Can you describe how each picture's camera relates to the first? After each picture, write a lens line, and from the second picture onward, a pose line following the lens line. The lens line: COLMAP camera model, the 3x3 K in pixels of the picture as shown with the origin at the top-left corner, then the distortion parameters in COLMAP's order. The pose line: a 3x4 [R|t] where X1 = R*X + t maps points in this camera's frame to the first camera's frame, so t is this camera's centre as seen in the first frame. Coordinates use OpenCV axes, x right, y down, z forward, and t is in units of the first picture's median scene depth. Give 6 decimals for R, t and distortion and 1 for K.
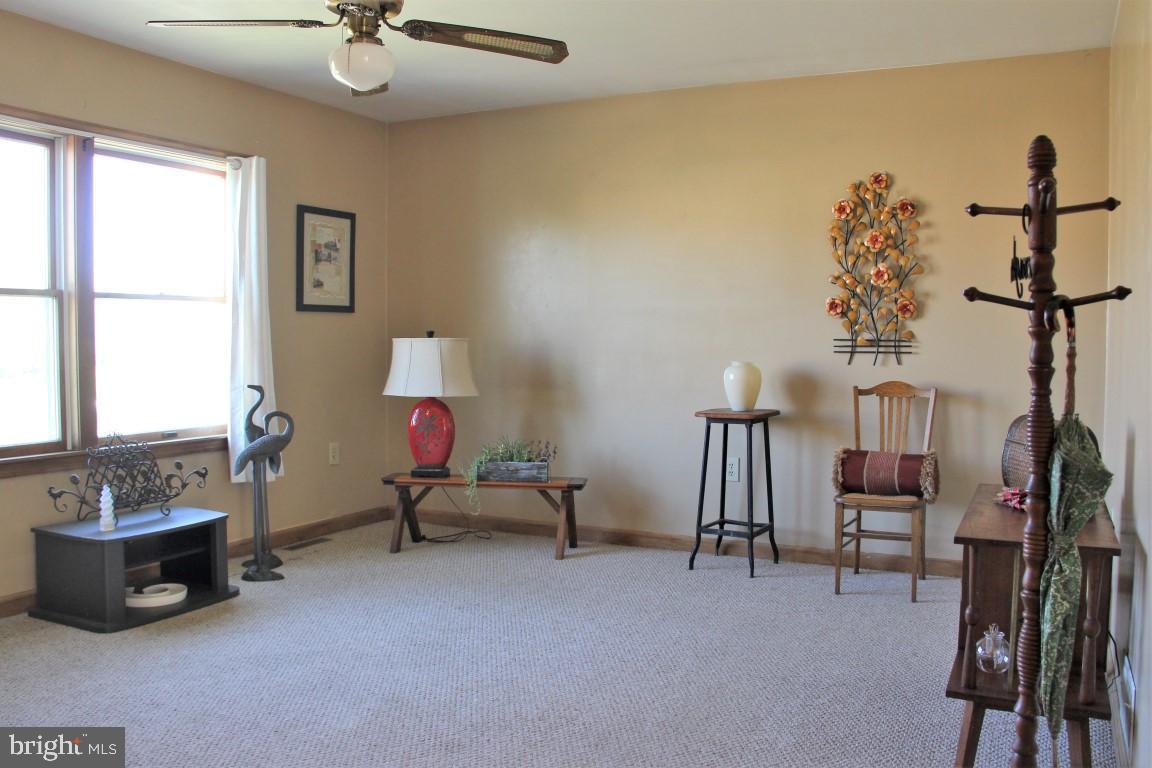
lens RADIAL K [[1008.5, 0, 578.1], [0, 1008.5, 383.2], [0, 0, 1]] dist [-0.108986, 0.011358]
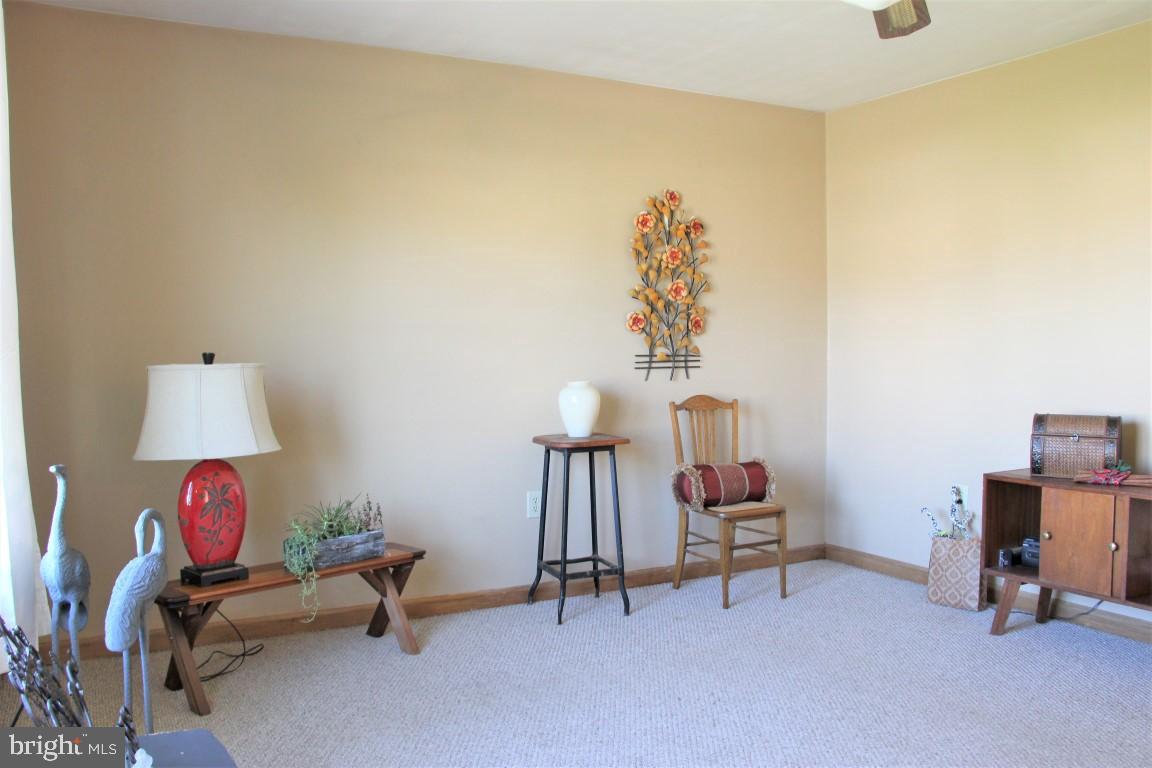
lens RADIAL K [[1008.5, 0, 578.1], [0, 1008.5, 383.2], [0, 0, 1]] dist [-0.108986, 0.011358]
pose [[0.557650, -0.040989, 0.829063, -0.597179], [0.045515, 0.998787, 0.018766, -0.038064], [-0.828827, 0.027270, 0.558840, 0.505238]]
